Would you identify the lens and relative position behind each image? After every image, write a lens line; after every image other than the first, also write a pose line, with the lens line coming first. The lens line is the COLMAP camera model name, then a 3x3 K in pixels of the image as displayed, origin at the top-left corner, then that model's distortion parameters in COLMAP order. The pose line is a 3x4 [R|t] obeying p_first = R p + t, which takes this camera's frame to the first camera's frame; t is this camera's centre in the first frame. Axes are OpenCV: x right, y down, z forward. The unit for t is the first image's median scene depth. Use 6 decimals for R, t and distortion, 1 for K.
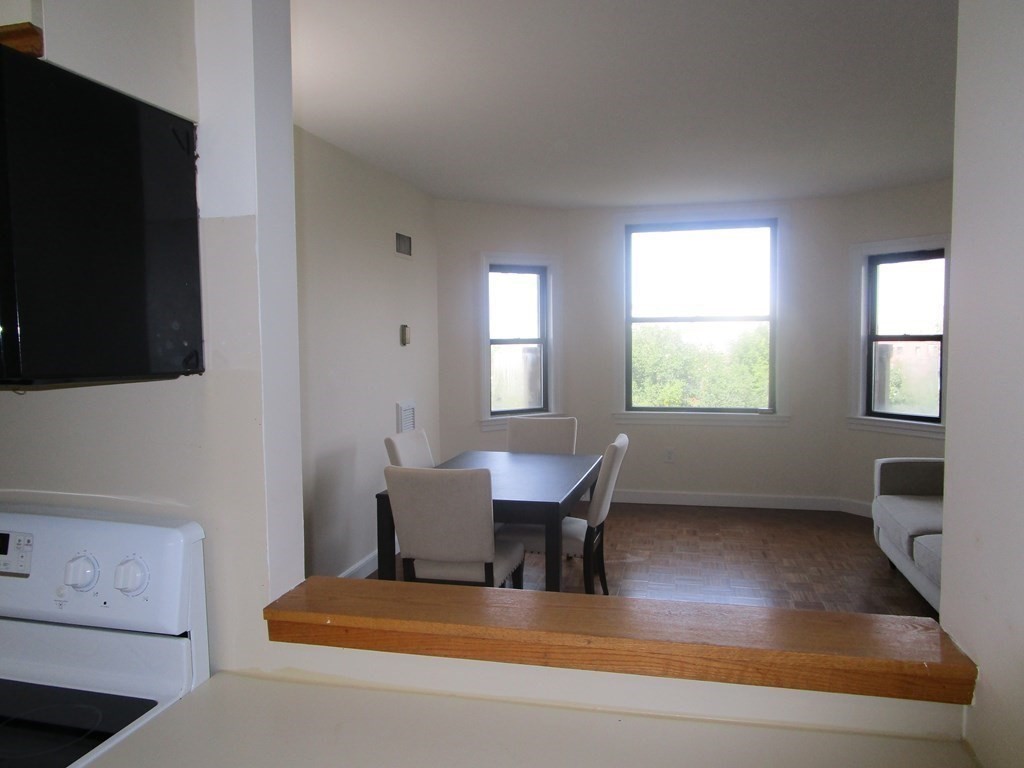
lens RADIAL K [[742.2, 0, 509.1], [0, 742.2, 388.3], [0, 0, 1]] dist [-0.012051, -0.002493]
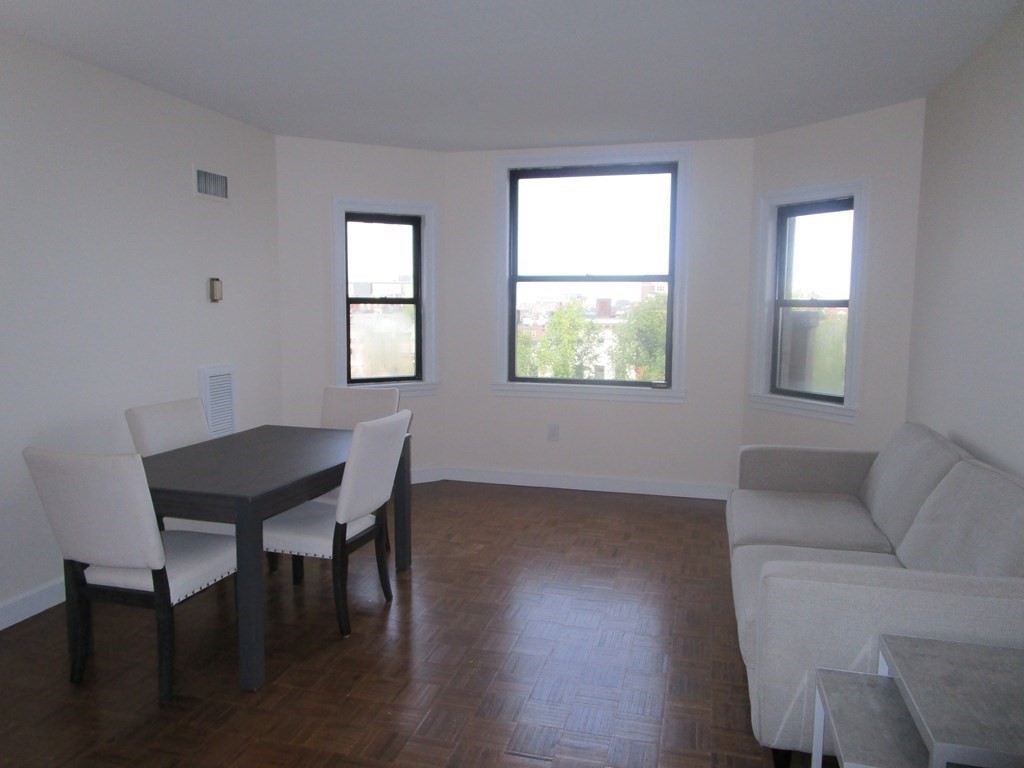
lens RADIAL K [[742.2, 0, 511.5], [0, 742.2, 388.5], [0, 0, 1]] dist [-0.012051, -0.002493]
pose [[0.999160, 0.020644, -0.035411, 0.234513], [-0.019042, 0.998805, 0.045021, -0.001771], [0.036298, -0.044309, 0.998358, 0.137693]]
